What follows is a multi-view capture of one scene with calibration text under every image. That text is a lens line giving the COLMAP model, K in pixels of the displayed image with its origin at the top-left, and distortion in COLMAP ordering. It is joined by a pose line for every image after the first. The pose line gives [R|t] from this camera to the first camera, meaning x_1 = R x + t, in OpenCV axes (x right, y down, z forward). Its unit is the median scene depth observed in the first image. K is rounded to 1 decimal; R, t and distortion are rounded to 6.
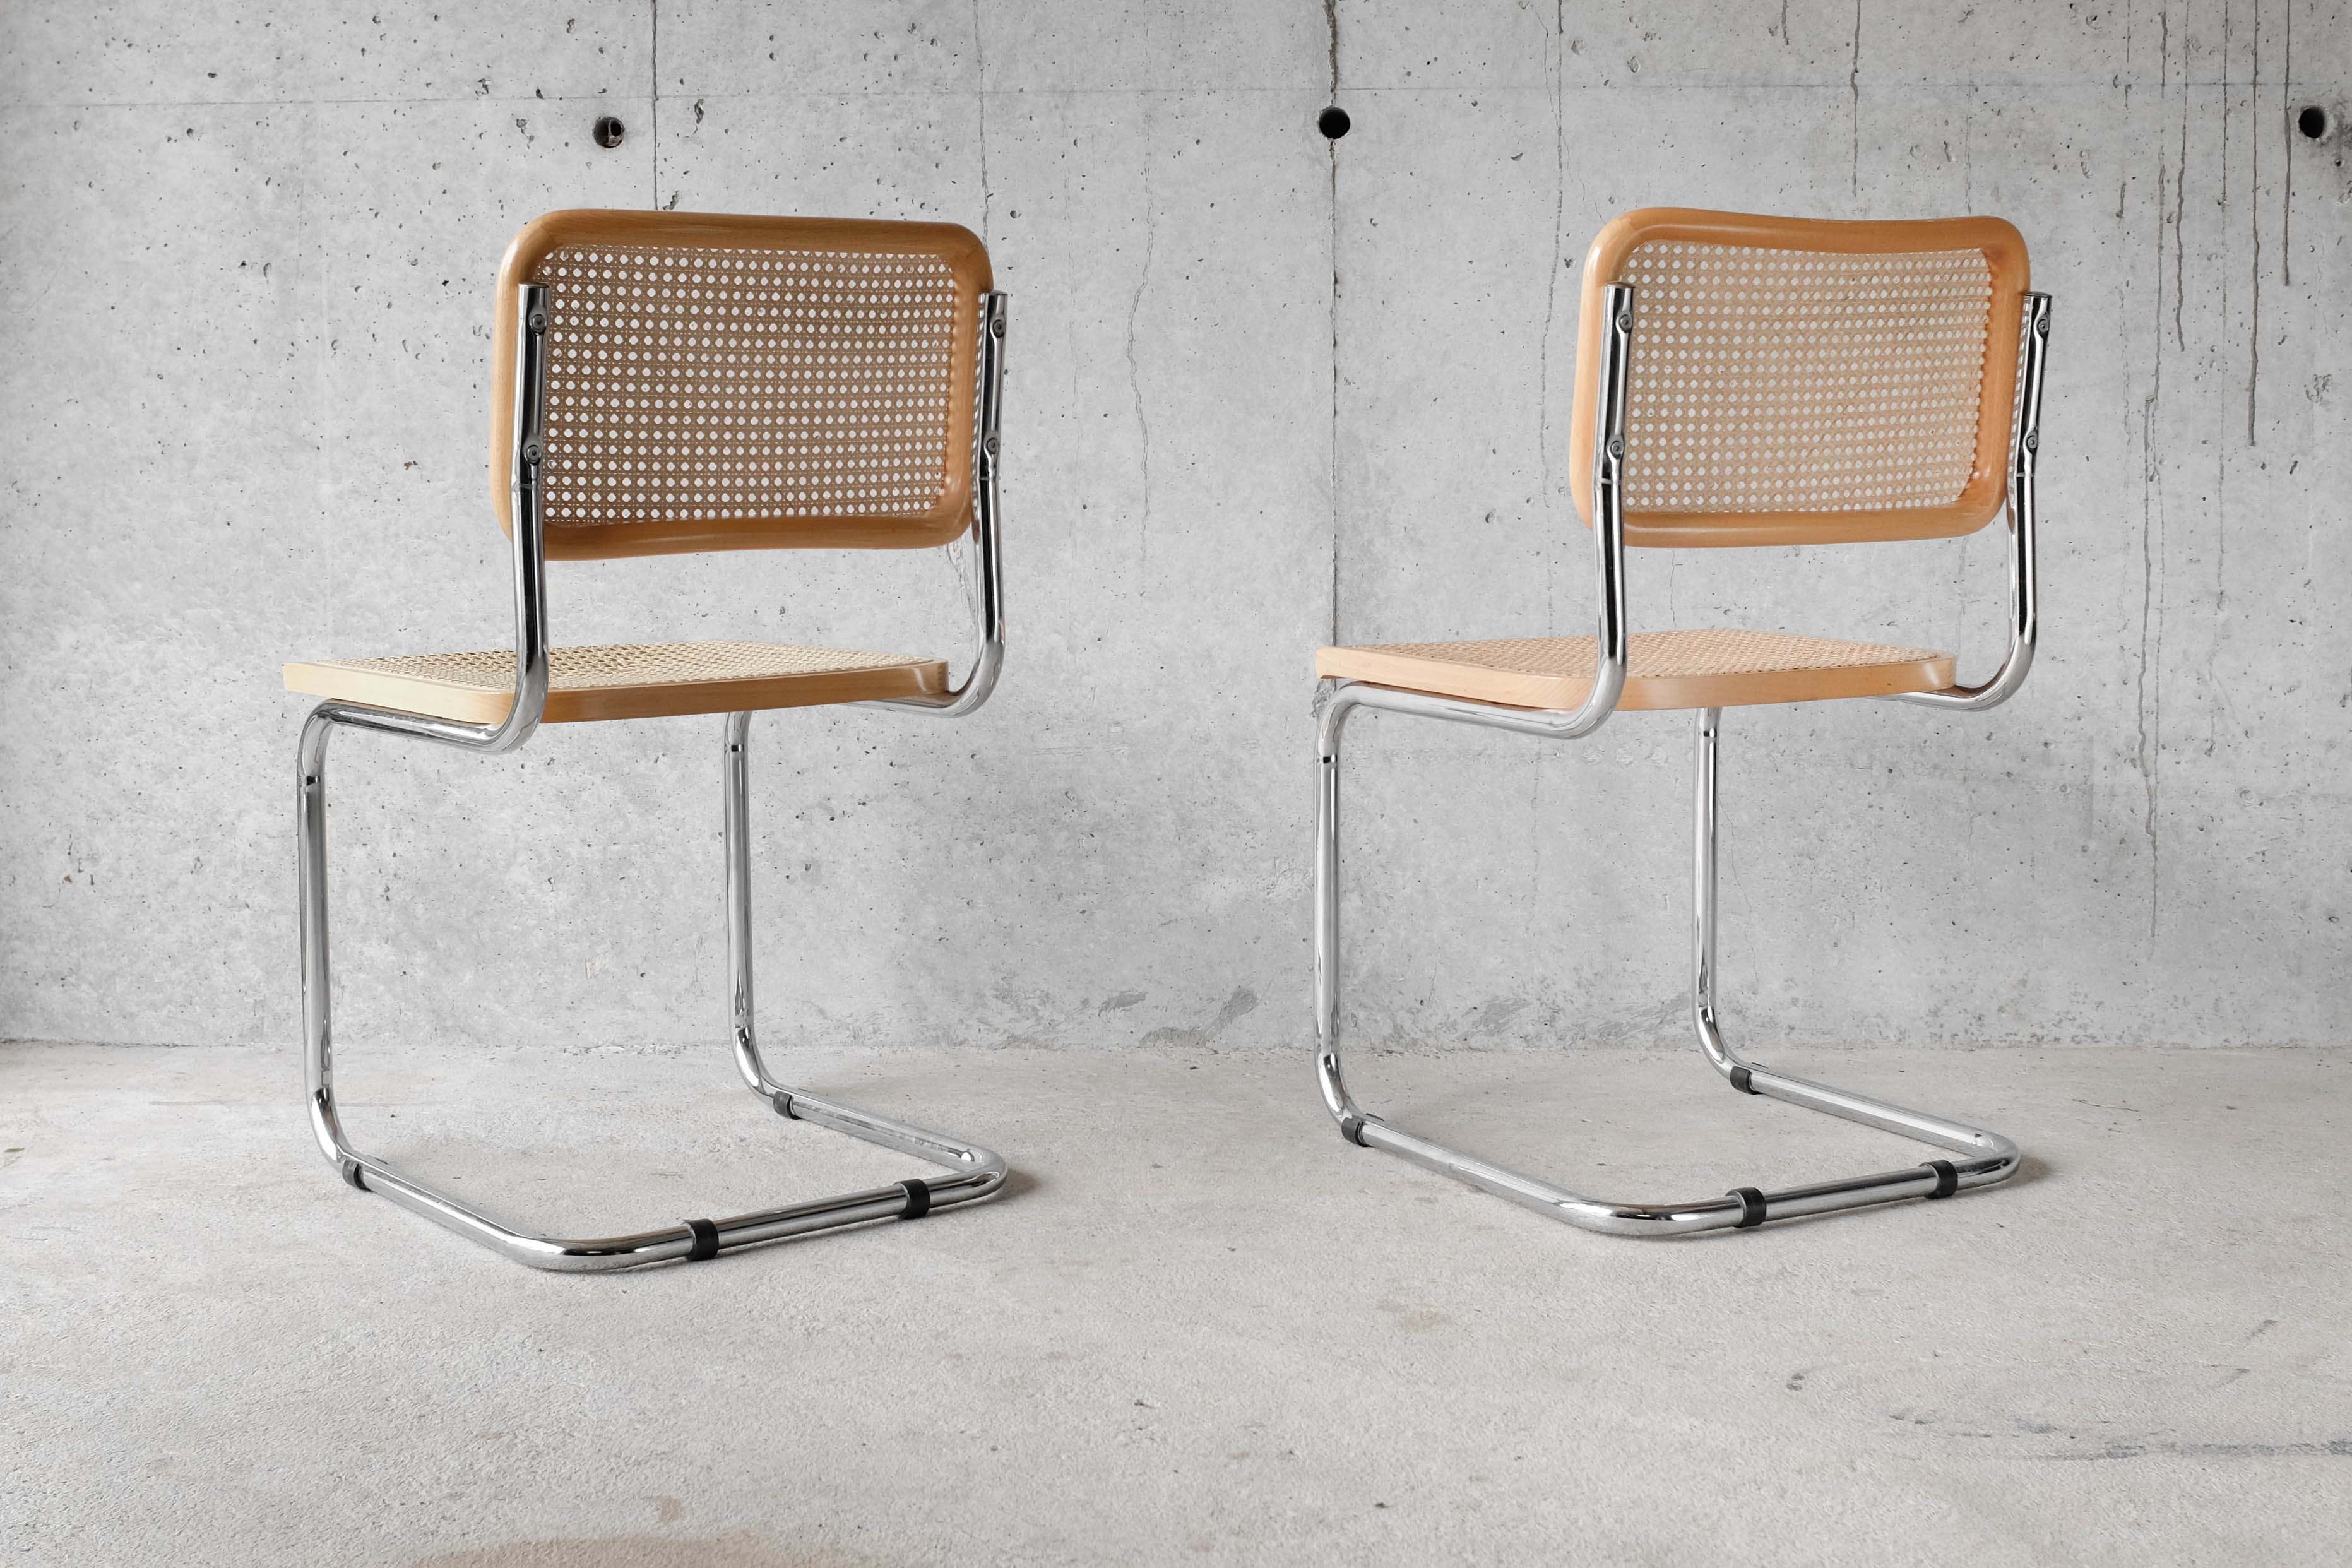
lens RADIAL K [[3118.5, 0, 1107.8], [0, 3118.5, 666.9], [0, 0, 1]] dist [-0.105595, 0.131953]
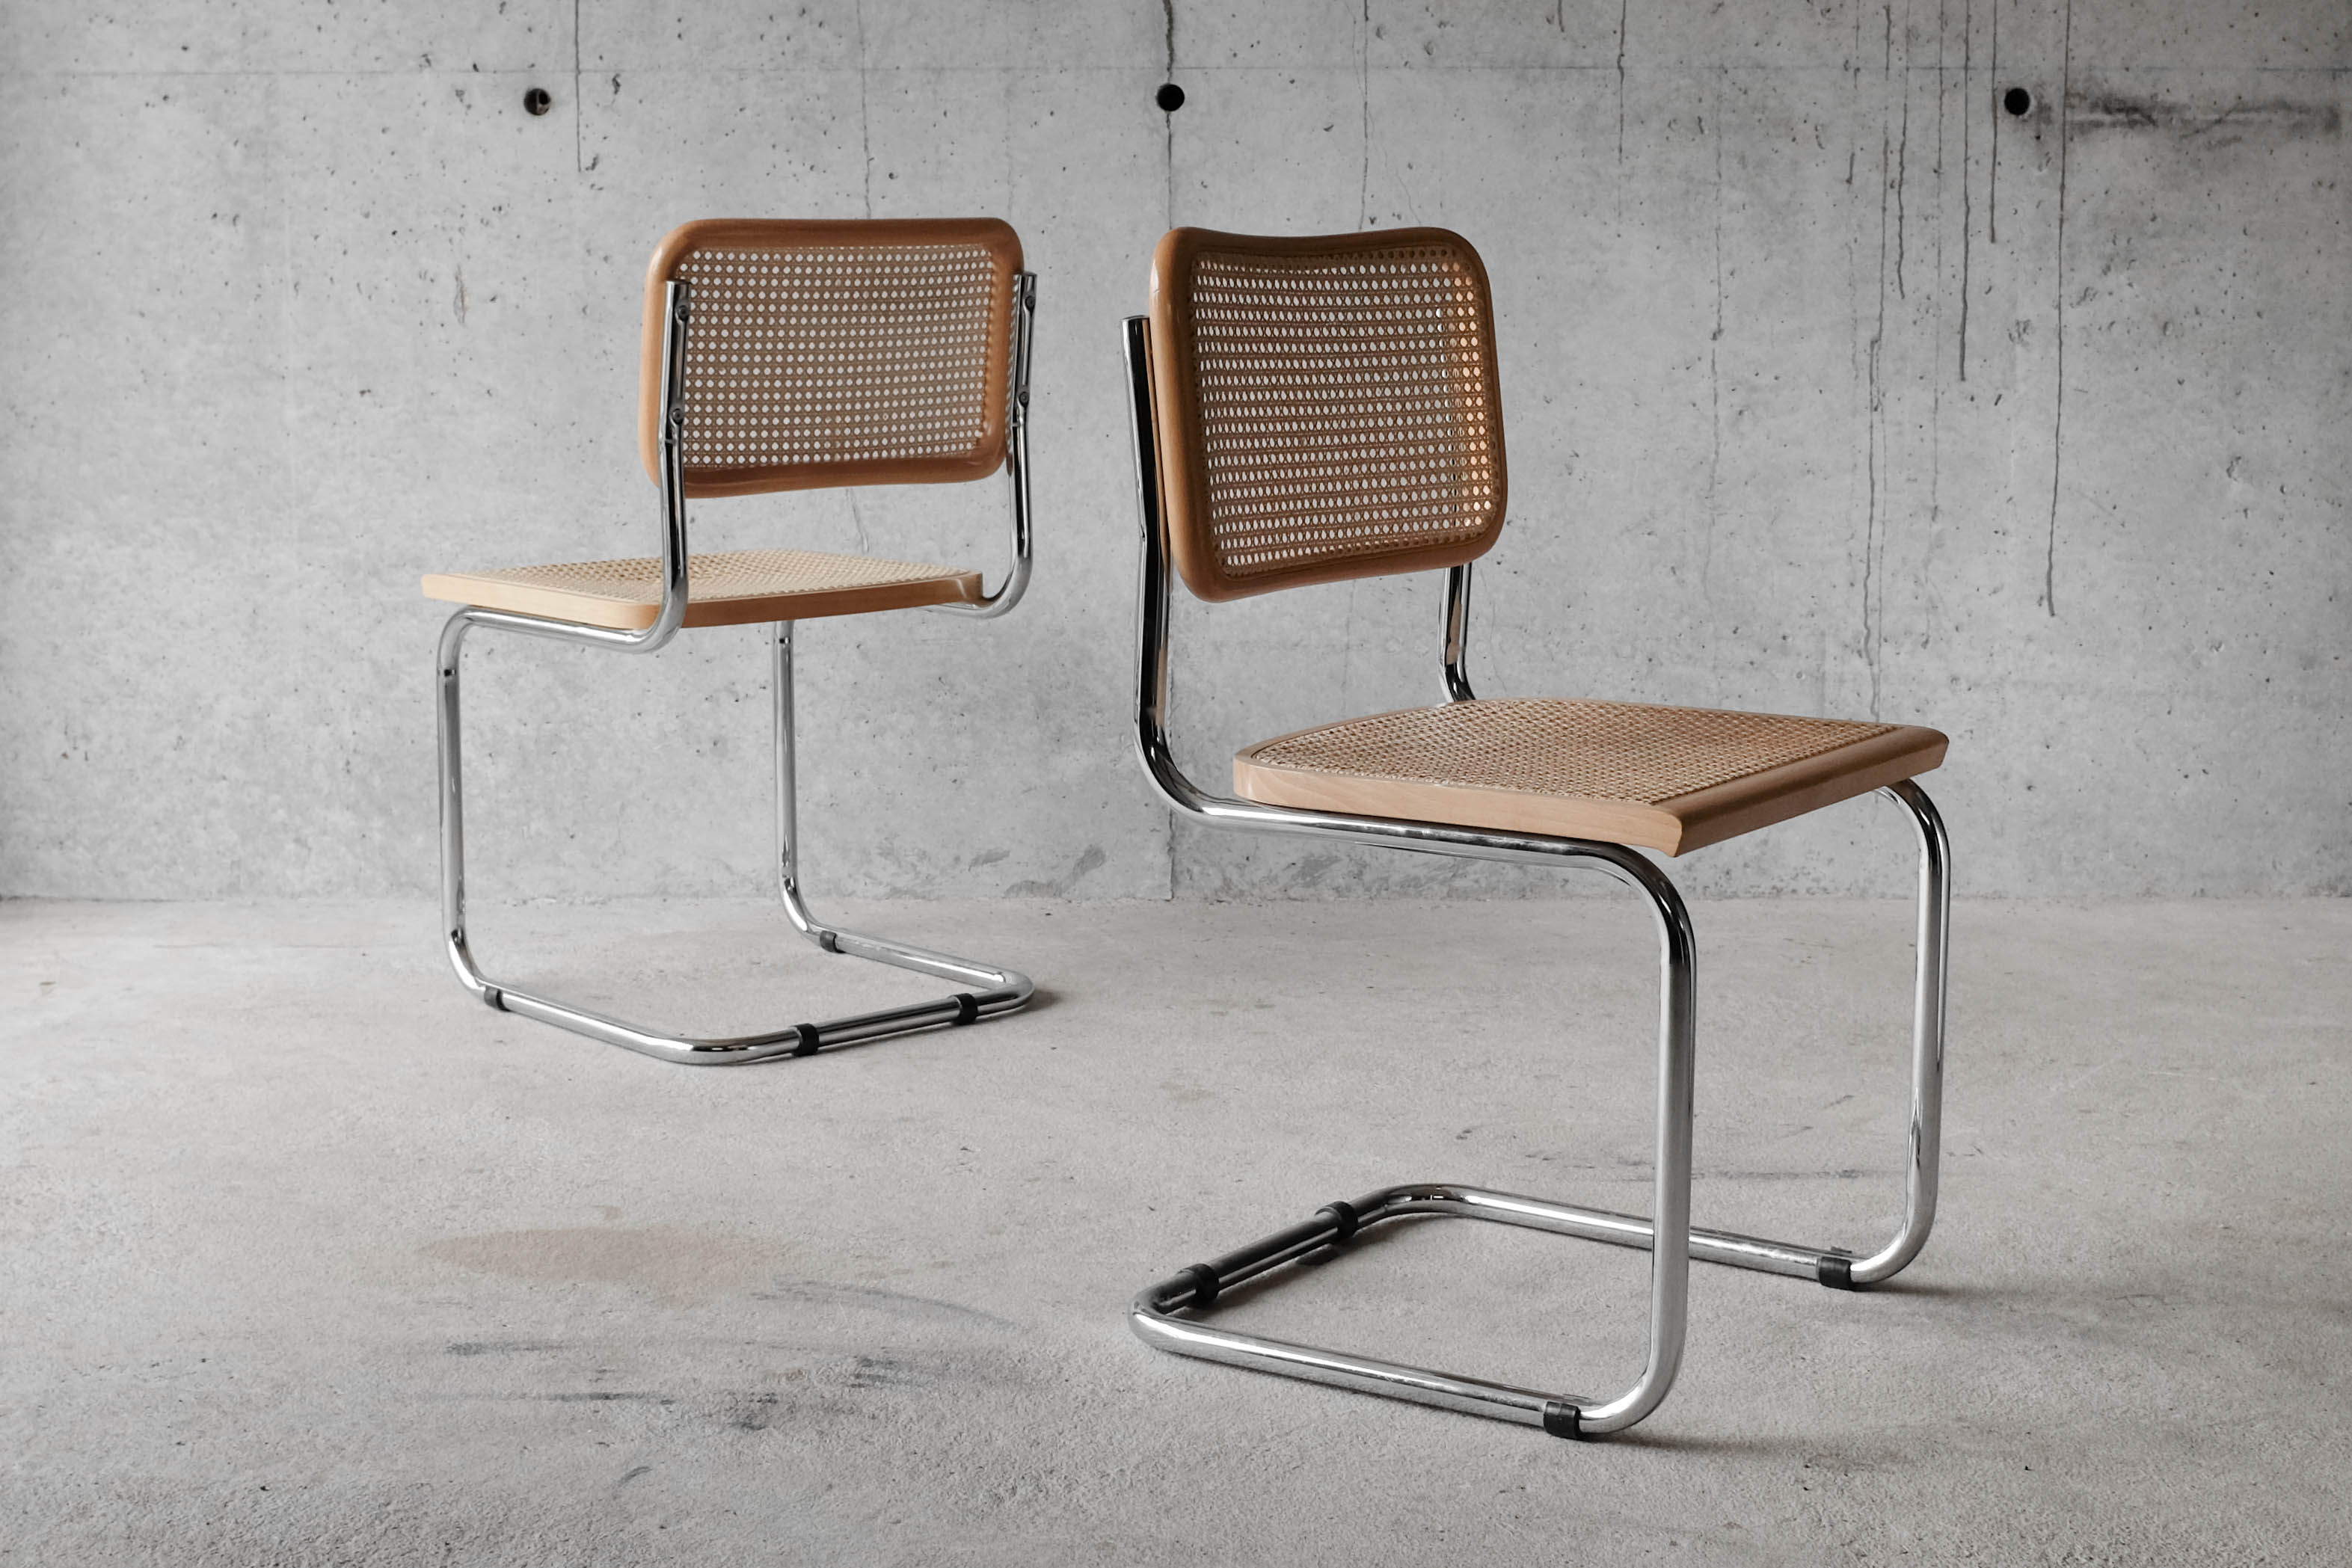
lens RADIAL K [[3688.7, 0, 1225.3], [0, 3688.7, 736.5], [0, 0, 1]] dist [-0.105577, 0.128306]
pose [[0.999285, -0.000953, 0.037808, 0.040904], [-0.001476, 0.997939, 0.064157, -0.025909], [-0.037791, -0.064167, 0.997223, -0.368799]]
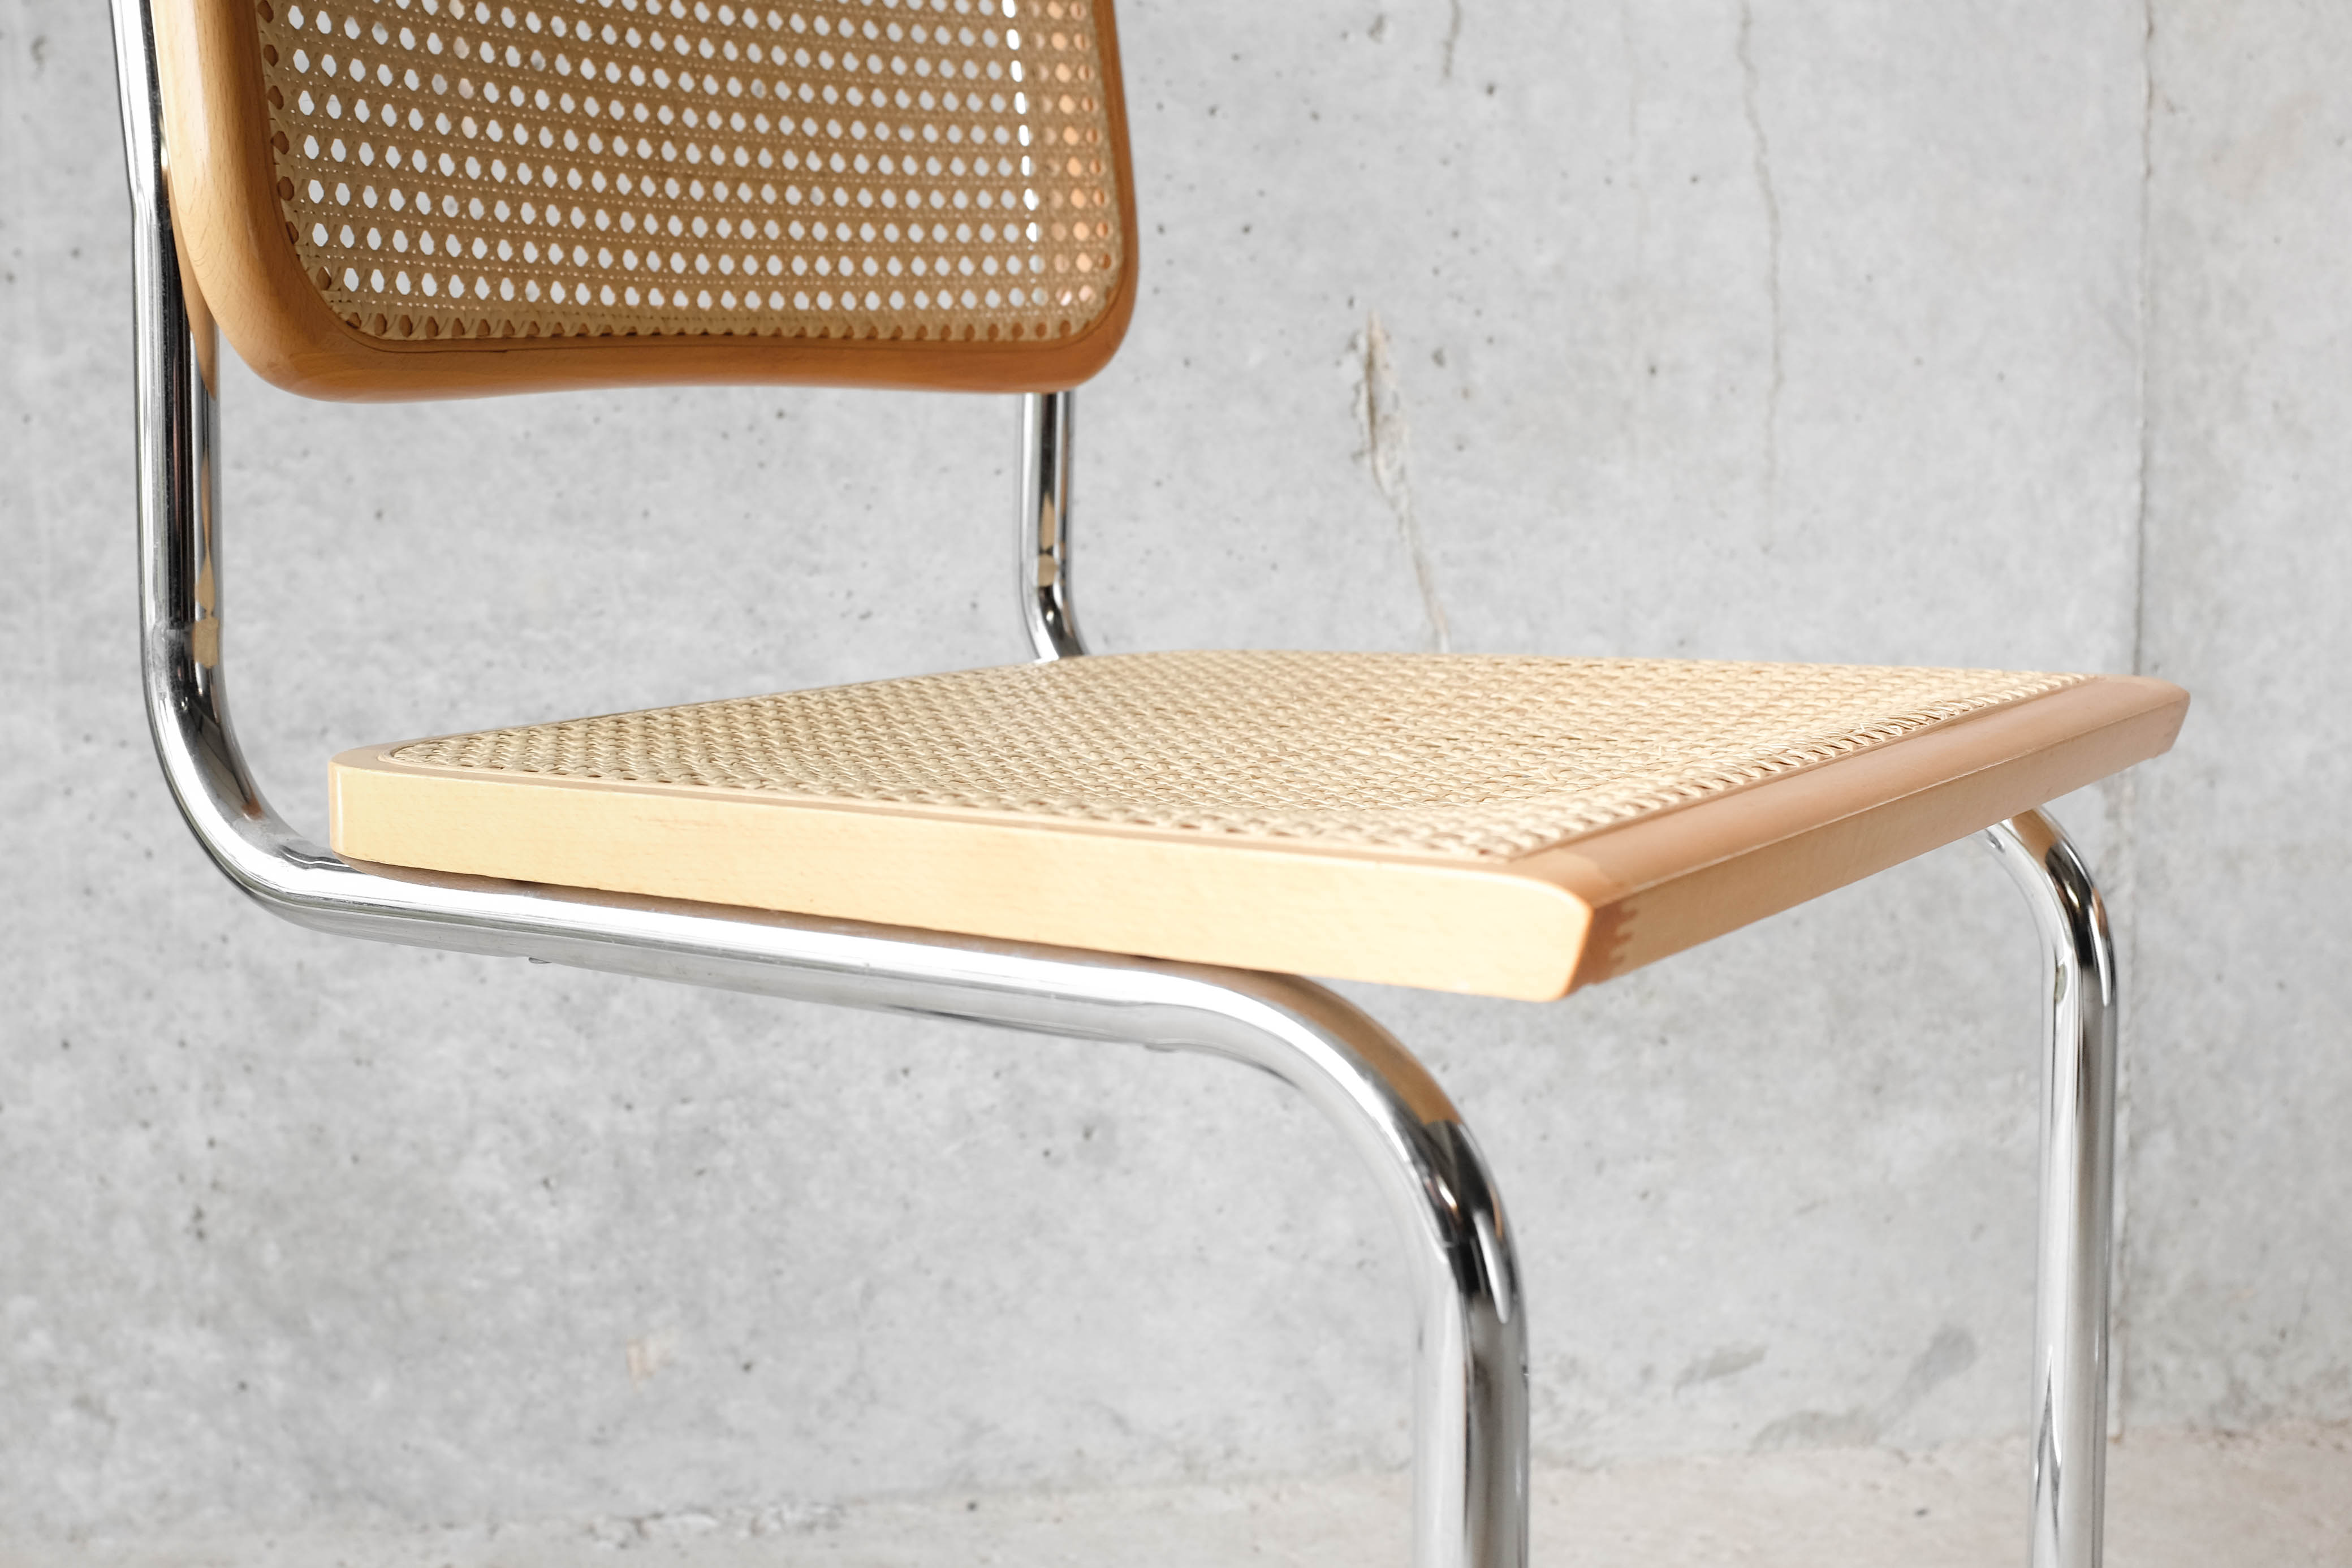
lens RADIAL K [[2822.7, 0, 1006.2], [0, 2822.7, 812.8], [0, 0, 1]] dist [-0.108715, 0.167950]
pose [[0.993702, -0.034677, 0.106552, -0.155596], [0.030679, 0.998771, 0.038934, -0.002692], [-0.107771, -0.035420, 0.993545, 0.573022]]
